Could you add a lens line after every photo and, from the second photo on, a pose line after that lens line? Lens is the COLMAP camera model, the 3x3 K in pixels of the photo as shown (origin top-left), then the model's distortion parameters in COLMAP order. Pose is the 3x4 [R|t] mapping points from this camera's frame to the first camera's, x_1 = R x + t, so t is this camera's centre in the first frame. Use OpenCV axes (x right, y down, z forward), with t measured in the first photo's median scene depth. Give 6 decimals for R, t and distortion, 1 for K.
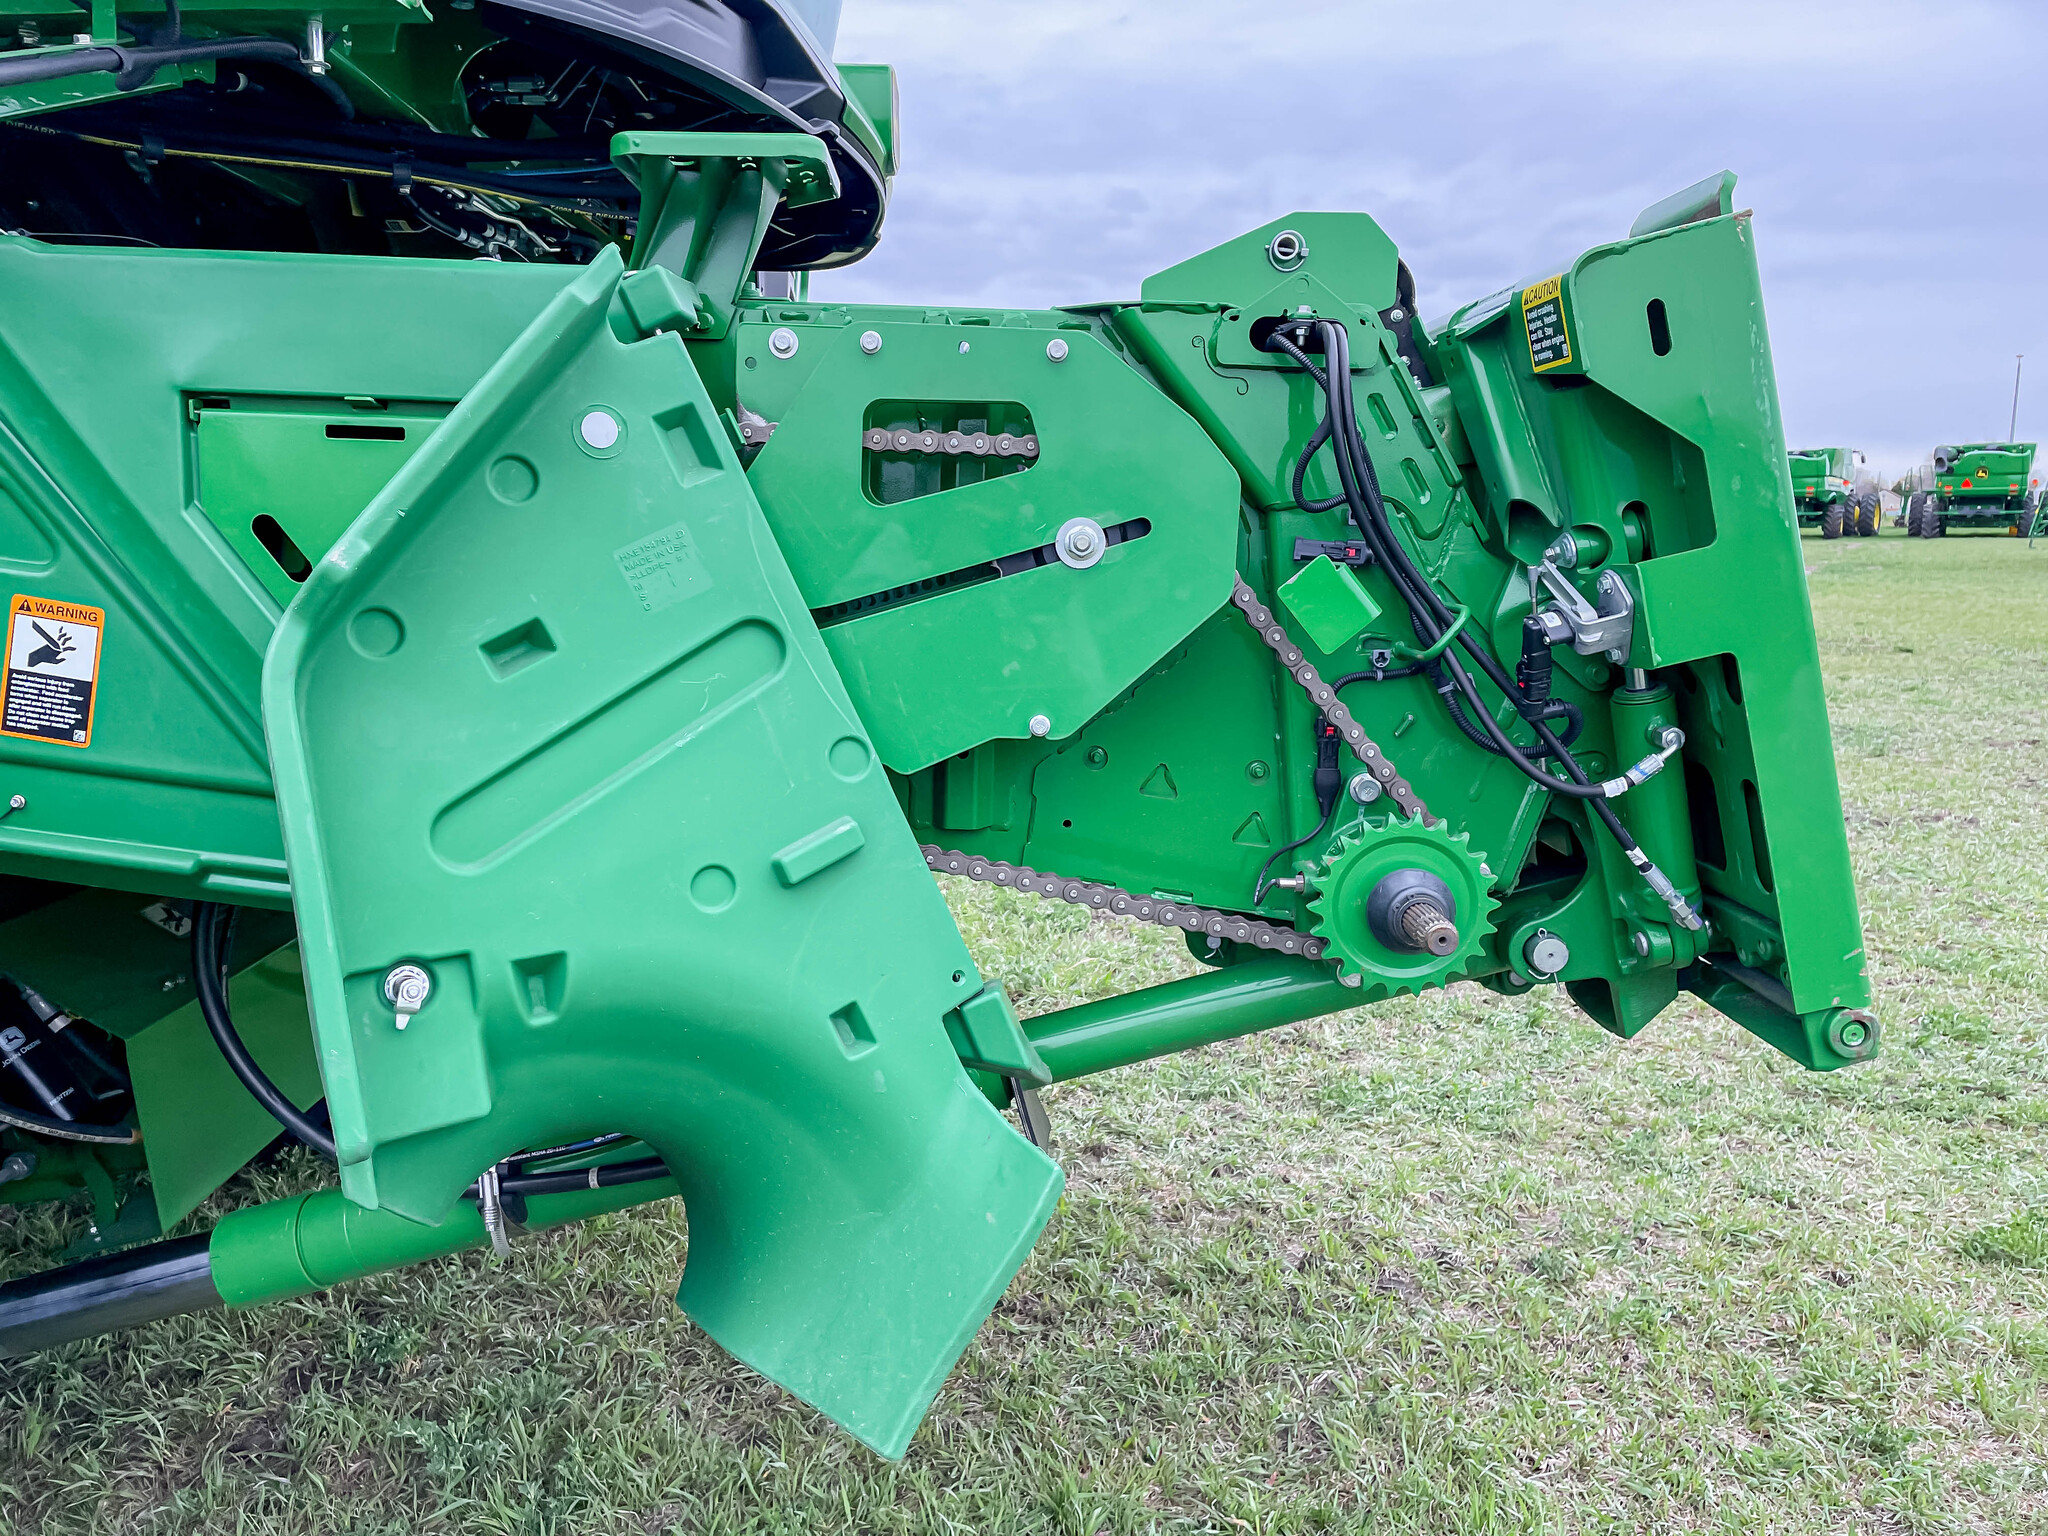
lens RADIAL K [[1559.2, 0, 1001.8], [0, 1559.2, 772.5], [0, 0, 1]] dist [0.084697, -0.108940]
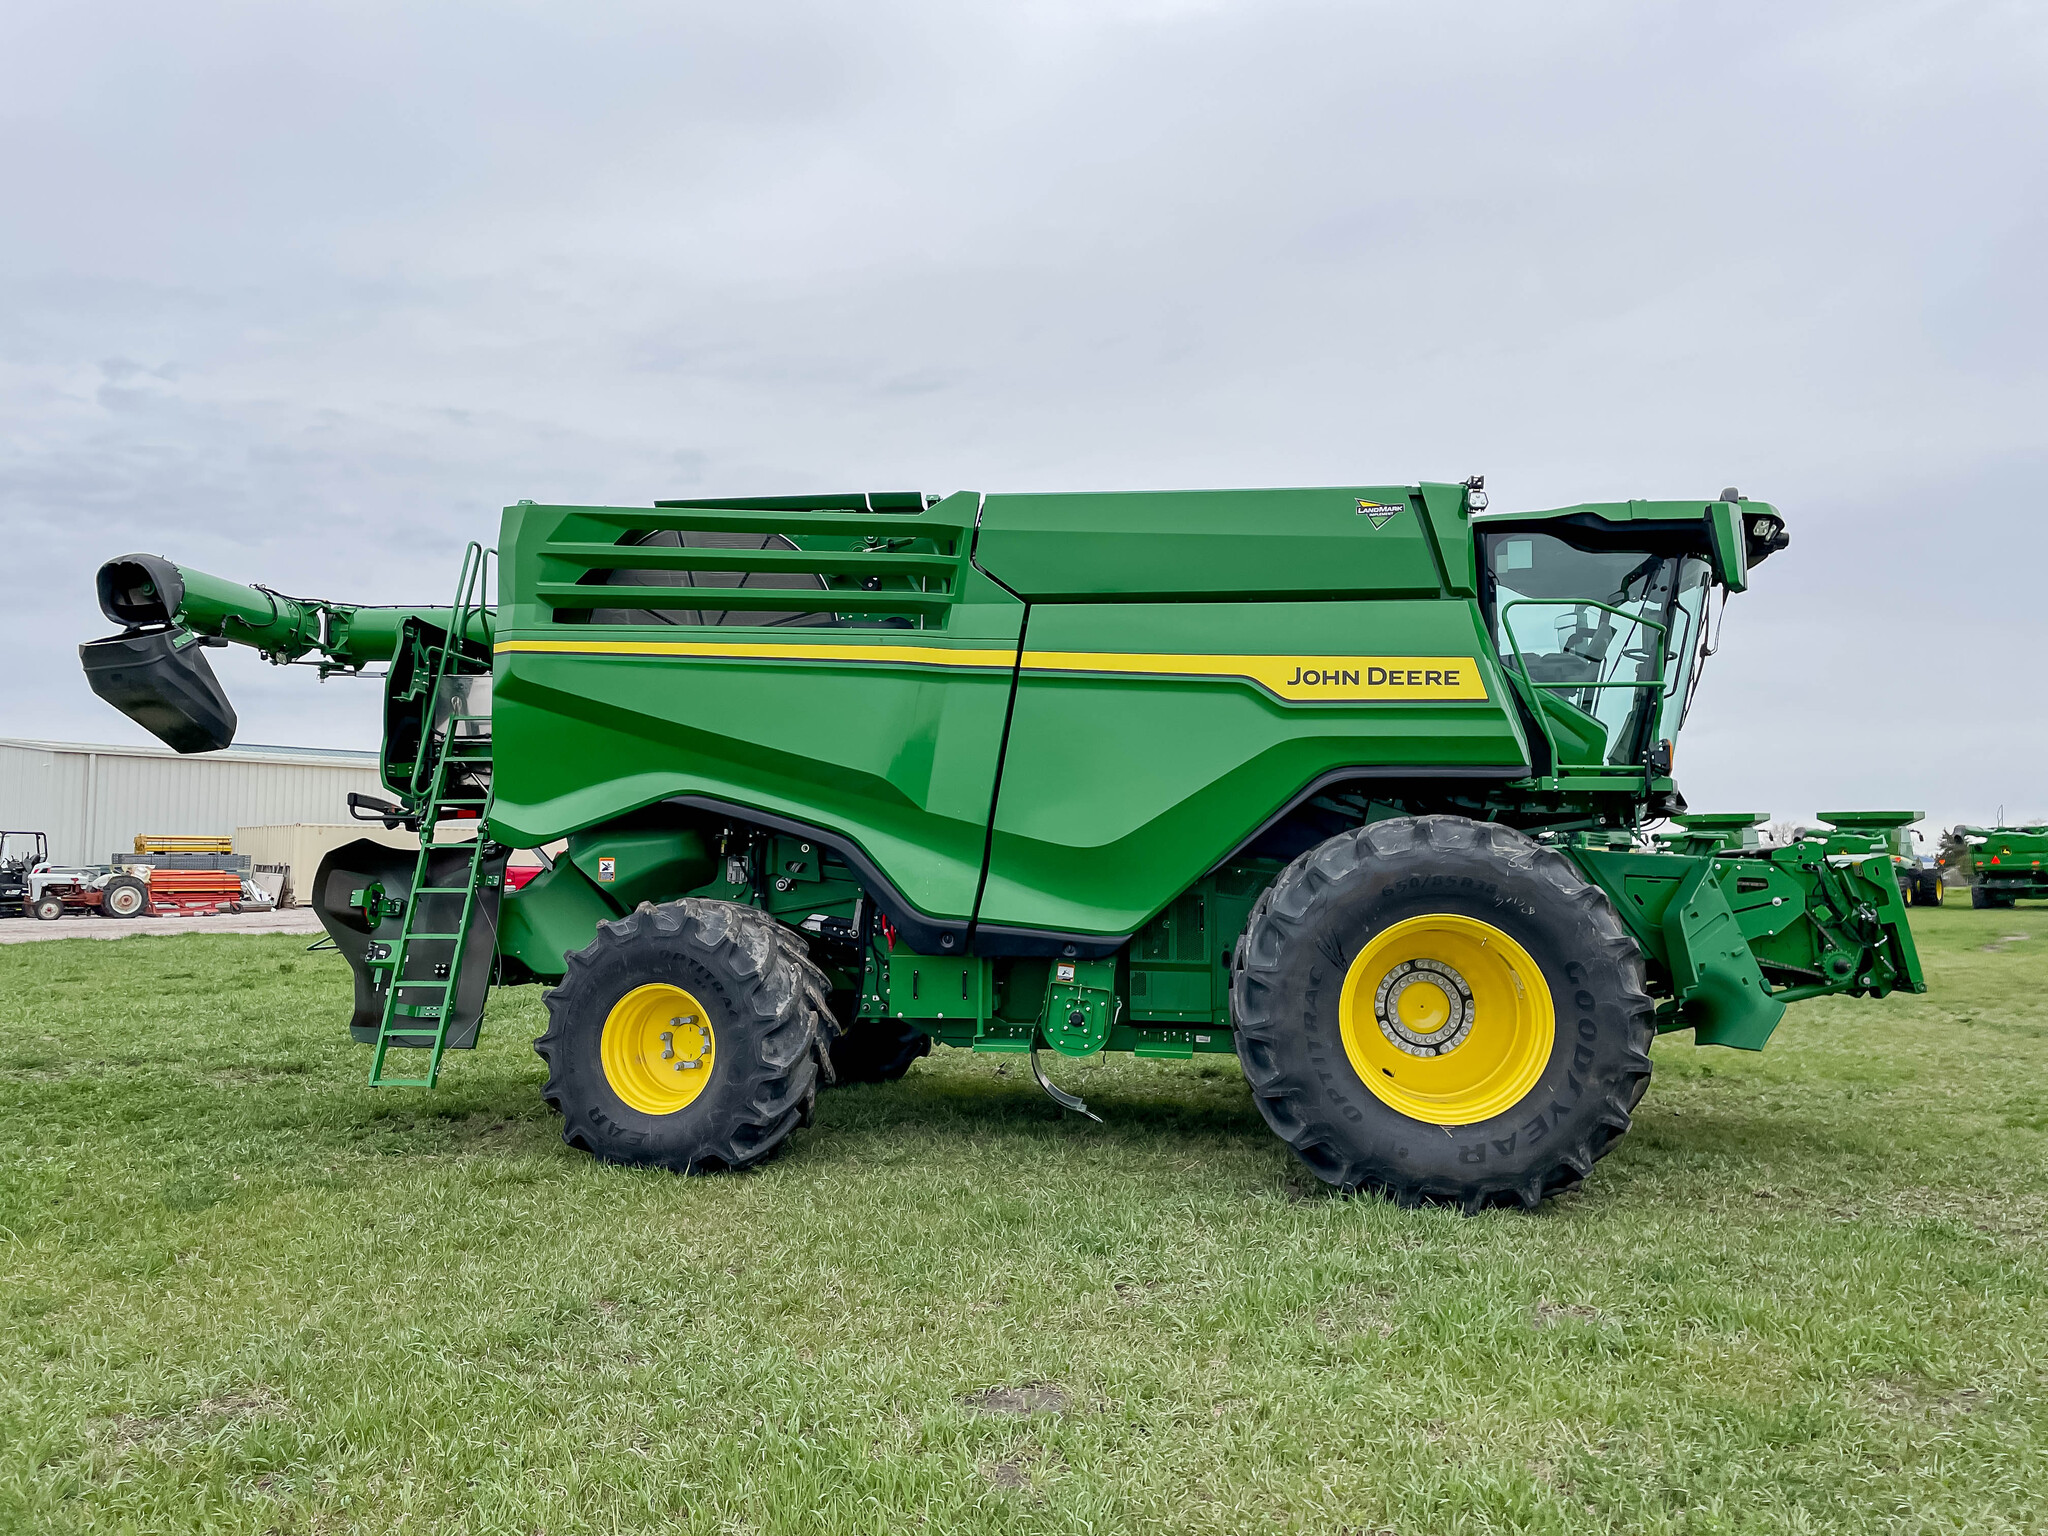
lens RADIAL K [[1559.2, 0, 1022.3], [0, 1559.2, 747.9], [0, 0, 1]] dist [0.084697, -0.108940]
pose [[0.993970, 0.010283, -0.109168, -2.120305], [-0.035706, 0.971682, -0.233578, 0.779126], [0.103675, 0.236067, 0.966190, -5.161206]]
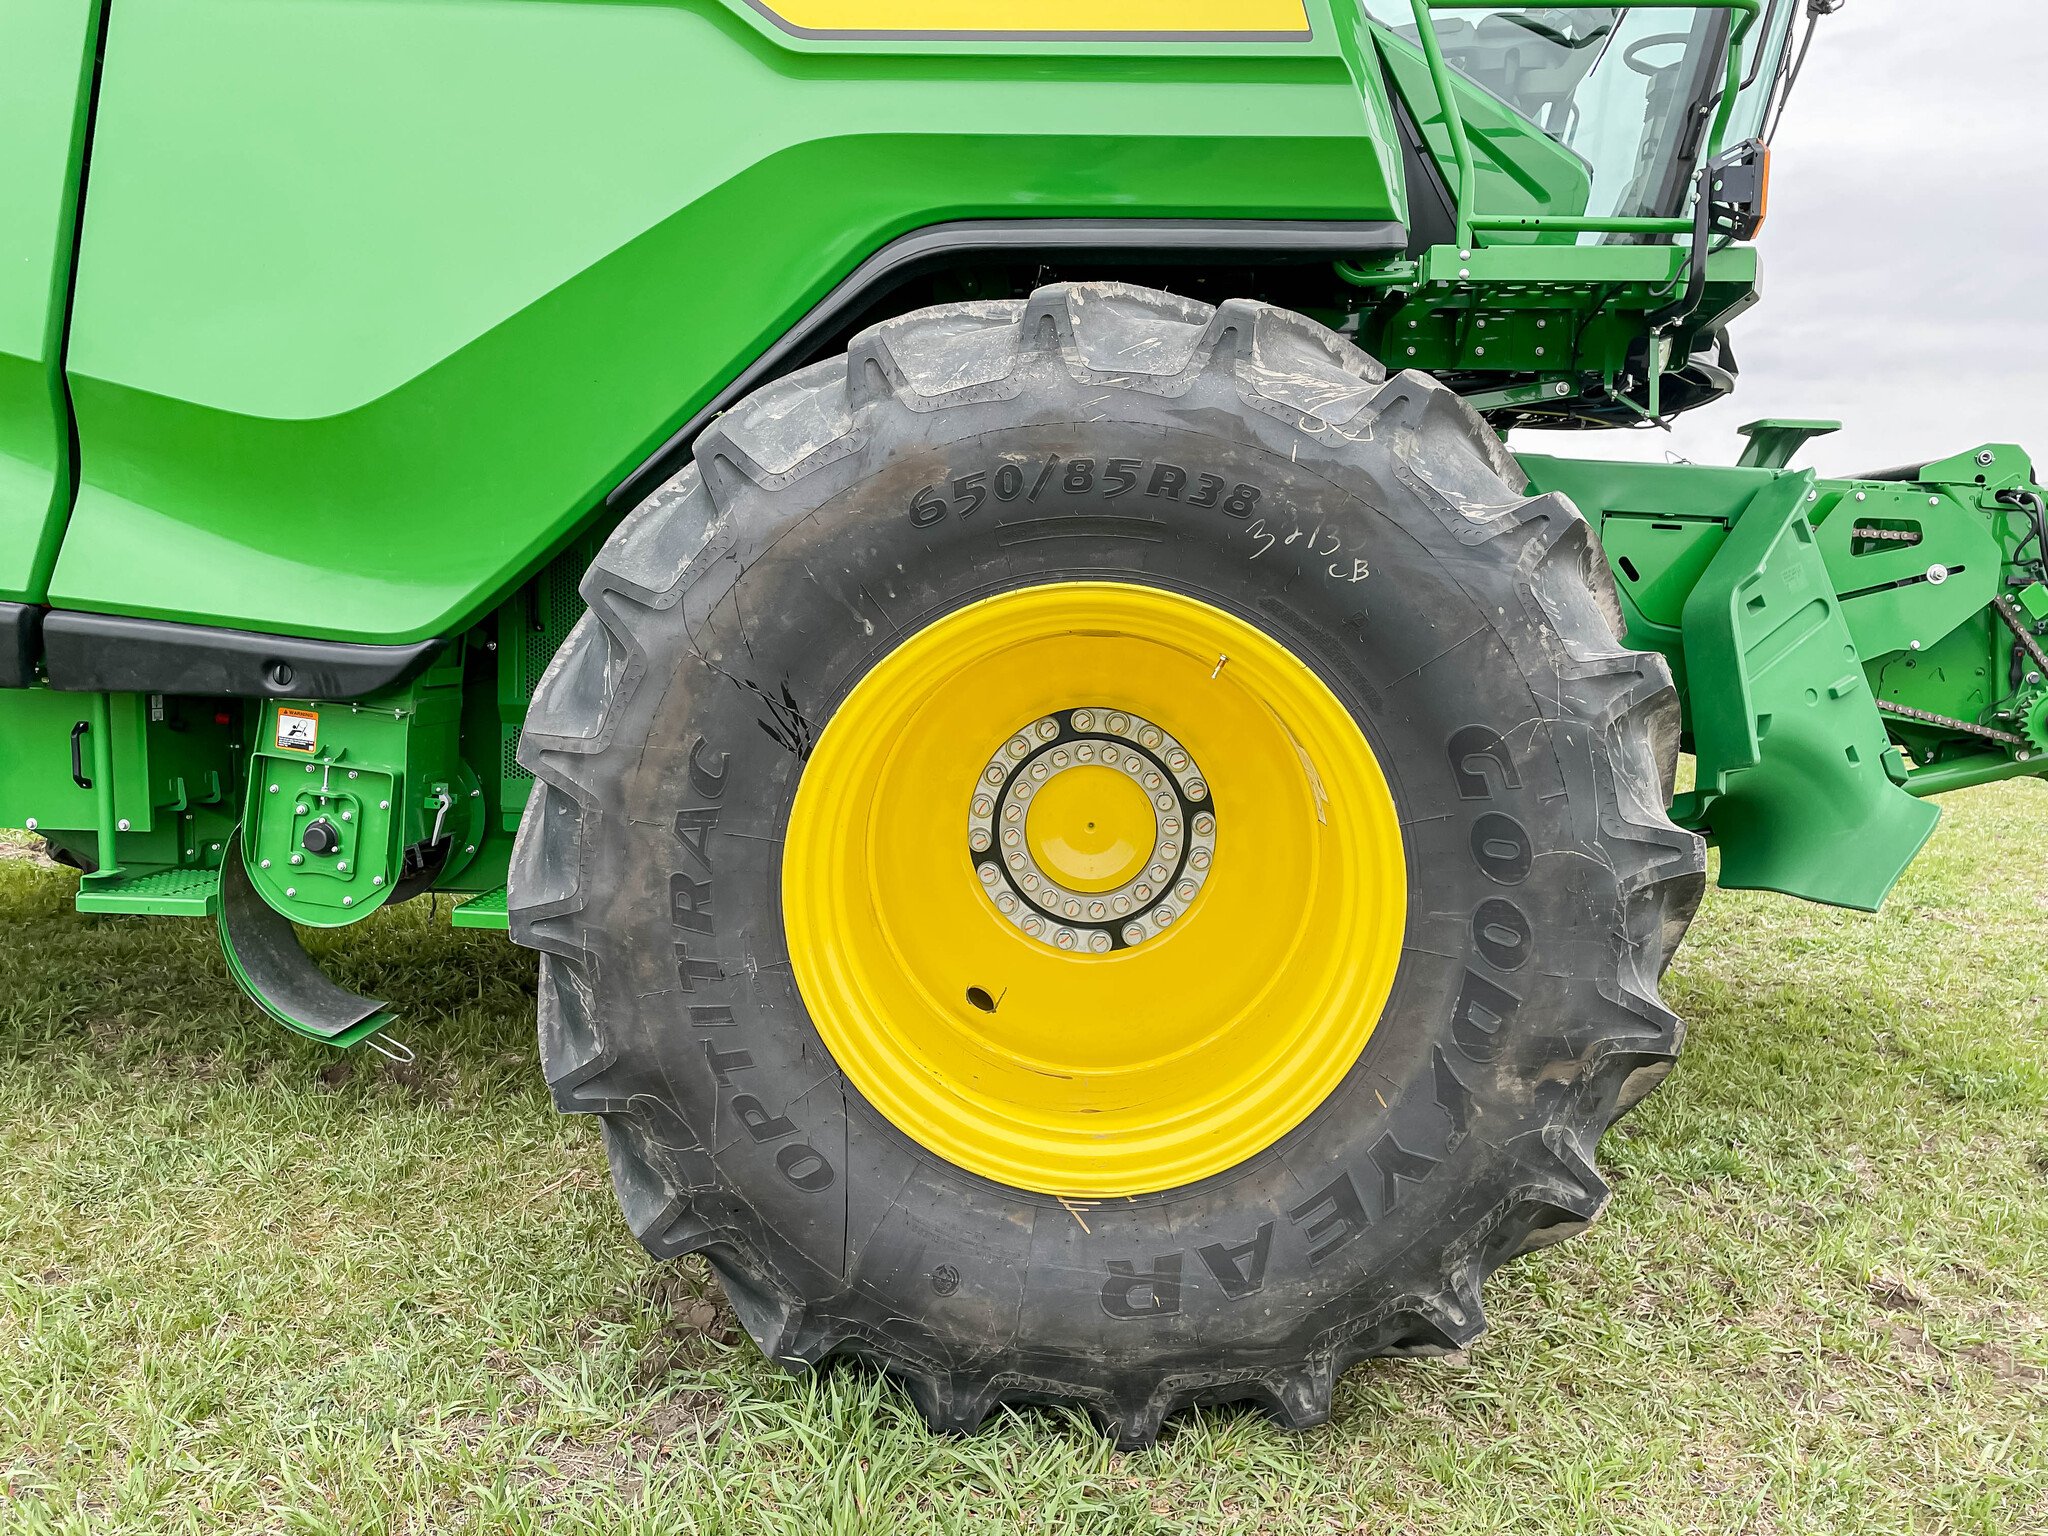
lens RADIAL K [[1559.2, 0, 1006.4], [0, 1559.2, 765.4], [0, 0, 1]] dist [0.084697, -0.108940]
pose [[0.997816, 0.036384, -0.055123, -1.321437], [-0.038837, 0.998272, -0.044097, 0.341824], [0.053424, 0.046142, 0.997505, -1.672087]]
